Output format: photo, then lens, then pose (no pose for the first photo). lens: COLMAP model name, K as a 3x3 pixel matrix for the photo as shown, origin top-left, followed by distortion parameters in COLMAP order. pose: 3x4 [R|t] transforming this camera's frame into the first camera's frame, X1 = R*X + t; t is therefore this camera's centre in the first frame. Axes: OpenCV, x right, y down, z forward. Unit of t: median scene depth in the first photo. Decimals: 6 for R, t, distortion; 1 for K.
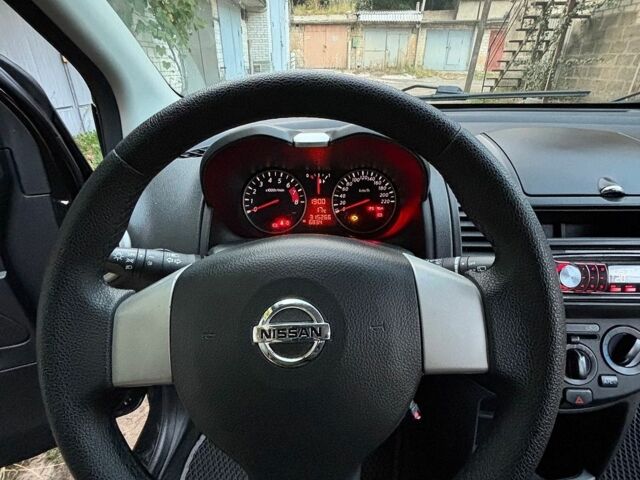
lens RADIAL K [[346.4, 0, 320.0], [0, 346.4, 240.0], [0, 0, 1]] dist [0.022264, -0.000122]
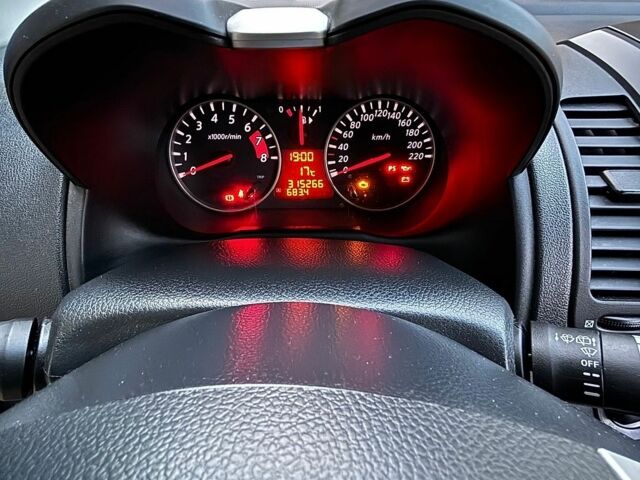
lens RADIAL K [[346.4, 0, 320.0], [0, 346.4, 240.0], [0, 0, 1]] dist [0.022264, -0.000122]
pose [[0.999070, -0.018081, 0.039149, 0.000798], [0.009036, 0.975477, 0.219917, -0.103191], [-0.042166, -0.219359, 0.974733, 0.403502]]
